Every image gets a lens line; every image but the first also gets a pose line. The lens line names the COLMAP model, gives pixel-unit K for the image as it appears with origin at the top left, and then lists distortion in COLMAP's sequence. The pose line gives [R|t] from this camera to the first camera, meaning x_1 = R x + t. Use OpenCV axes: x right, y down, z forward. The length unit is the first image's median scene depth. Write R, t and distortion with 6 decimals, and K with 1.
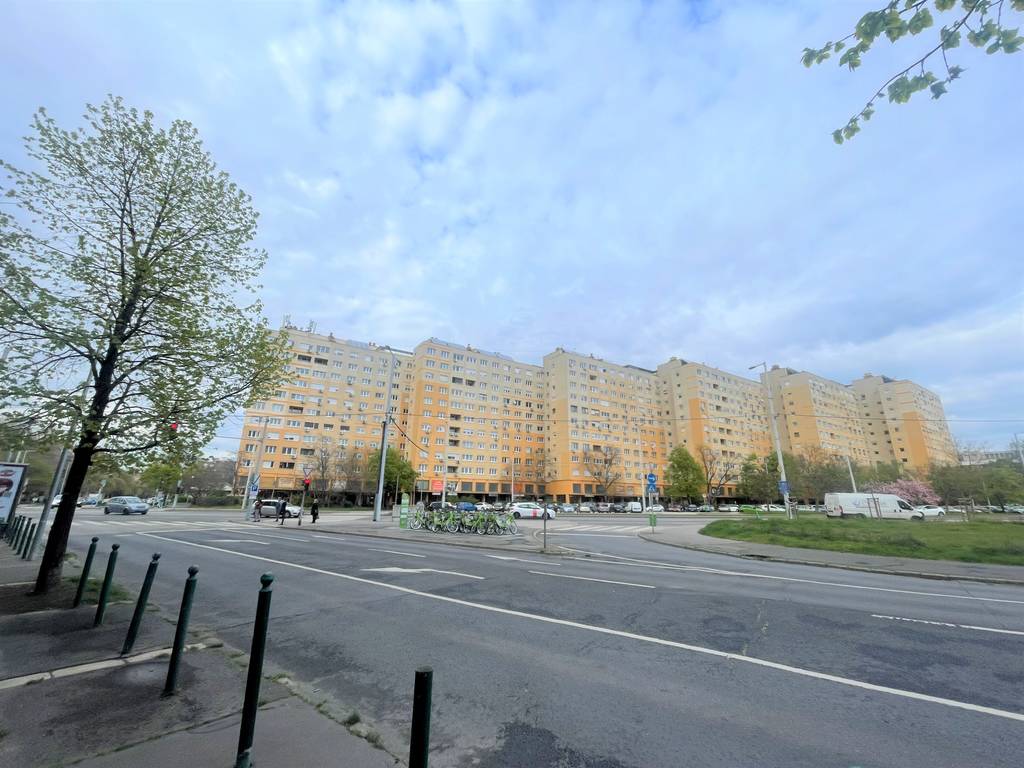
lens RADIAL K [[407.5, 0, 515.3], [0, 407.5, 388.2], [0, 0, 1]] dist [0.000930, 0.000067]
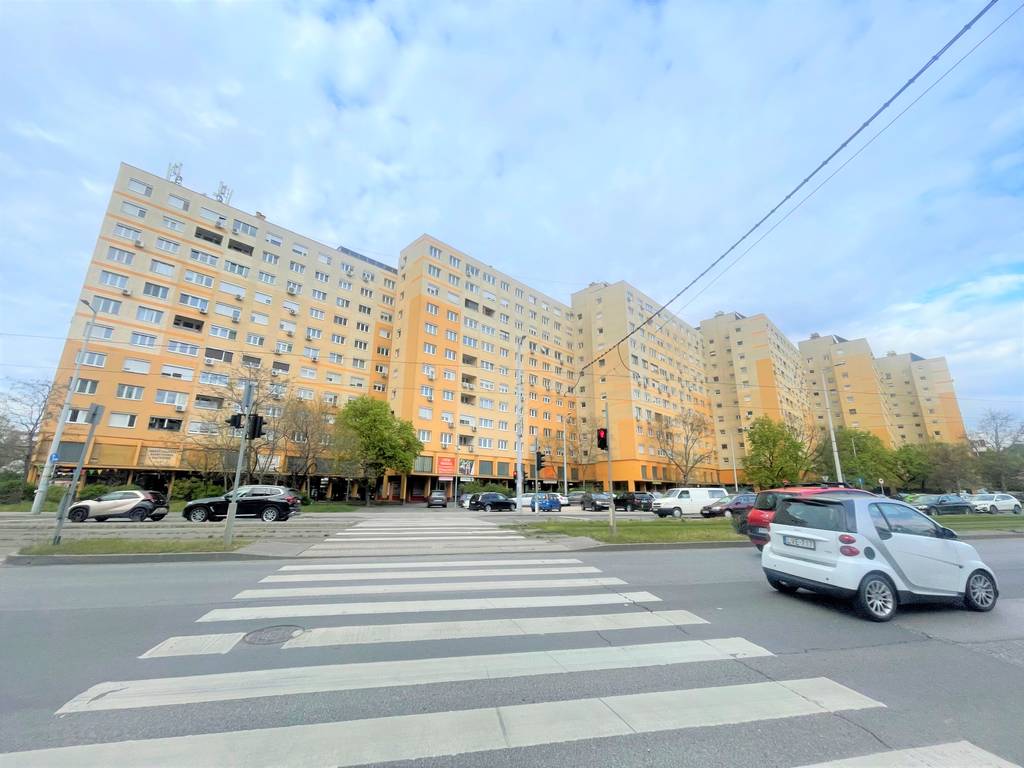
lens RADIAL K [[418.2, 0, 510.9], [0, 418.2, 381.1], [0, 0, 1]] dist [0.006196, 0.000330]
pose [[0.976136, 0.050054, 0.211312, -0.218955], [-0.050232, 0.998727, -0.004531, 0.102790], [-0.211270, -0.006192, 0.977408, 0.340507]]
